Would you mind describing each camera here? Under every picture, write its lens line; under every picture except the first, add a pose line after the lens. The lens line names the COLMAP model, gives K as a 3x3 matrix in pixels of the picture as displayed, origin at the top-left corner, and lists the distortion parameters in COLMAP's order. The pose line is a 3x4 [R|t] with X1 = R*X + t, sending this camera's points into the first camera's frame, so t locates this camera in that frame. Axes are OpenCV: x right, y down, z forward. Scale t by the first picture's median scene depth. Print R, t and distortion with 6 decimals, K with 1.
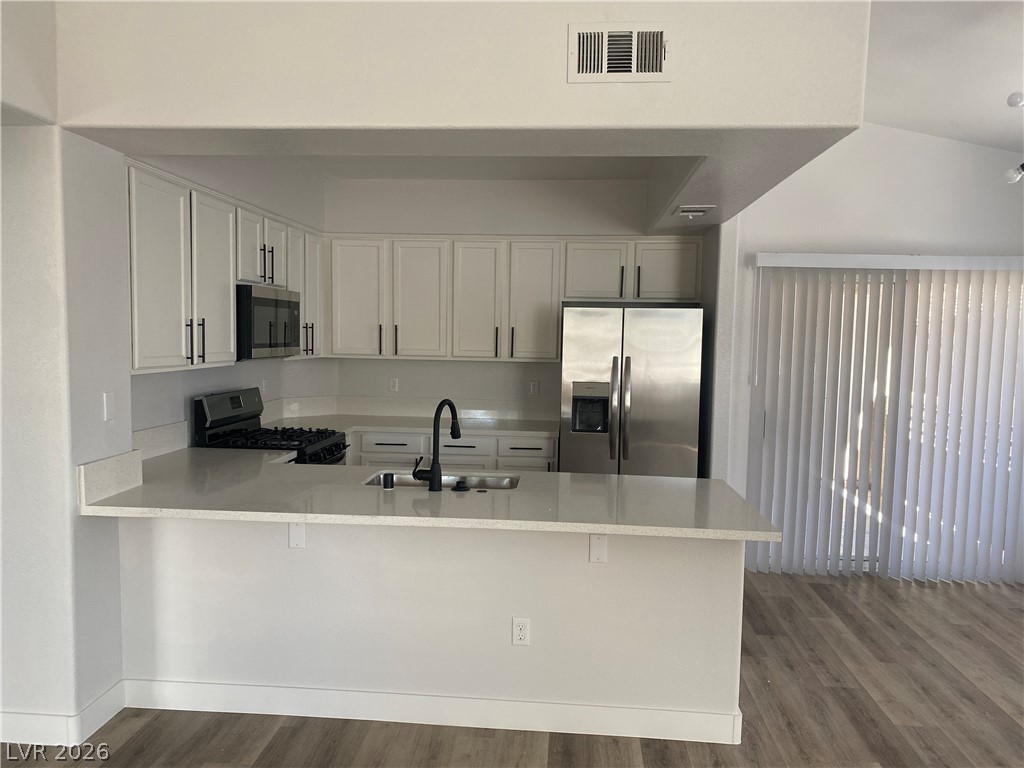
lens RADIAL K [[802.9, 0, 509.7], [0, 802.9, 386.7], [0, 0, 1]] dist [0.058787, -0.125728]
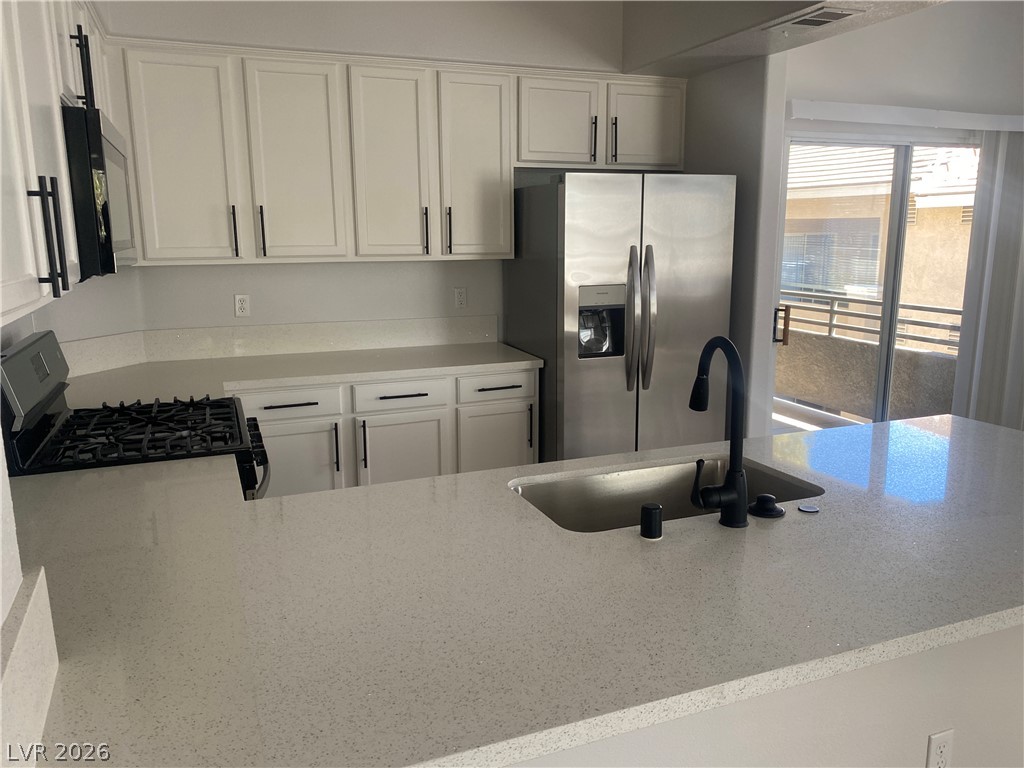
lens RADIAL K [[802.9, 0, 509.7], [0, 802.9, 386.7], [0, 0, 1]] dist [0.058787, -0.125728]
pose [[0.889696, -0.111456, 0.442739, -0.284975], [0.053464, 0.988506, 0.141412, -0.020890], [-0.453412, -0.102143, 0.885429, 0.410391]]
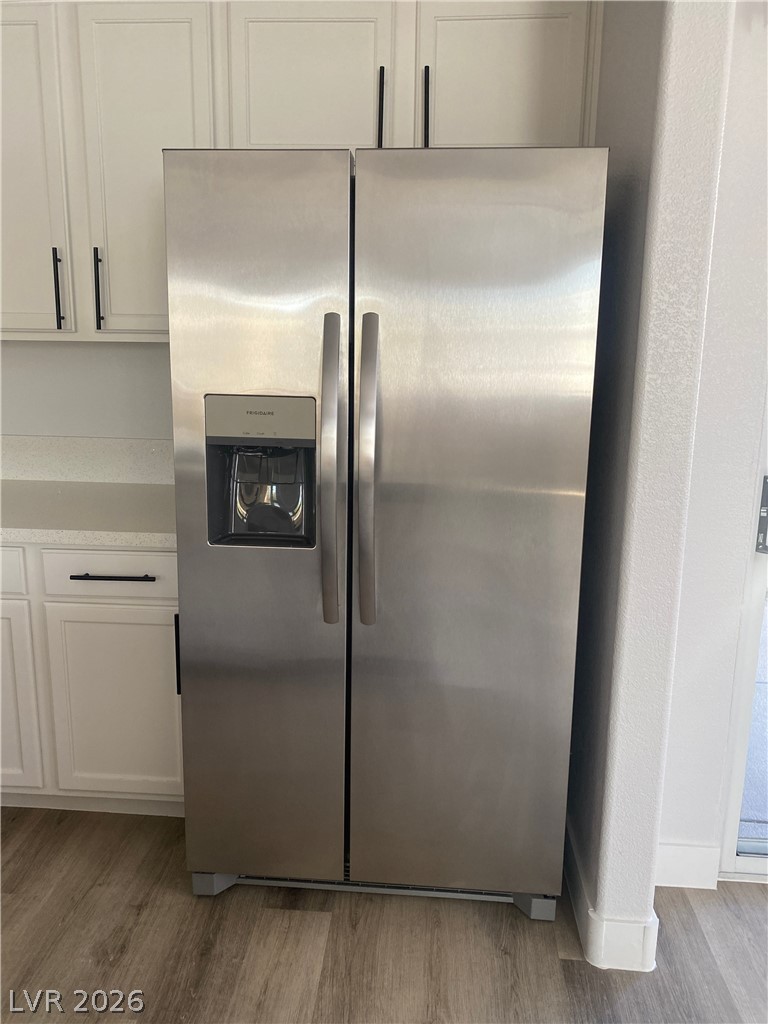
lens RADIAL K [[802.9, 0, 384.0], [0, 802.9, 512.0], [0, 0, 1]] dist [0.058787, -0.125728]
pose [[0.999895, -0.006153, 0.013100, 0.146116], [0.004279, 0.990352, 0.138511, -0.003573], [-0.013826, -0.138441, 0.990274, 0.665024]]
